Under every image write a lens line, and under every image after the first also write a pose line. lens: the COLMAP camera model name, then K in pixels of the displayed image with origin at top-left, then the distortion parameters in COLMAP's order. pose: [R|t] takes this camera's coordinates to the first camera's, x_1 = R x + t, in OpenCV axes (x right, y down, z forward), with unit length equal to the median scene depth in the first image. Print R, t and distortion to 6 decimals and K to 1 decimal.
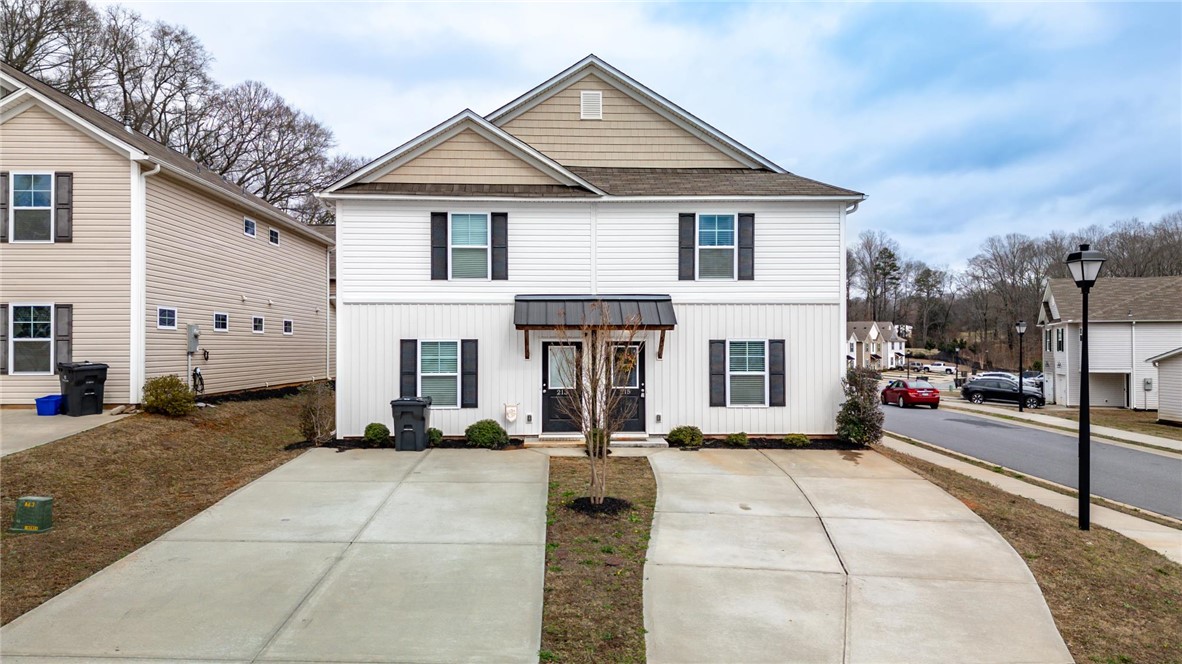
lens RADIAL K [[907.5, 0, 591.0], [0, 907.5, 332.0], [0, 0, 1]] dist [0.028263, -0.008048]
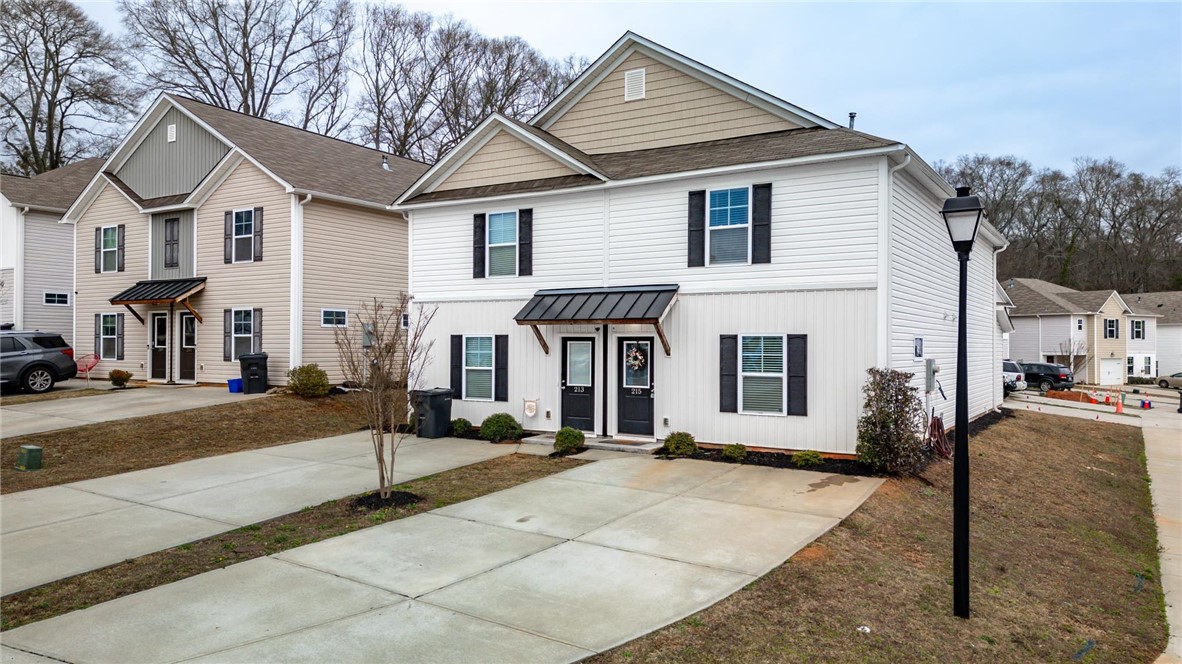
lens RADIAL K [[903.9, 0, 578.6], [0, 903.9, 328.4], [0, 0, 1]] dist [0.040122, -0.001678]
pose [[0.796937, -0.006295, -0.604029, 0.548087], [0.005351, 0.999980, -0.003361, 0.004850], [0.604038, -0.000553, 0.796955, 0.232675]]
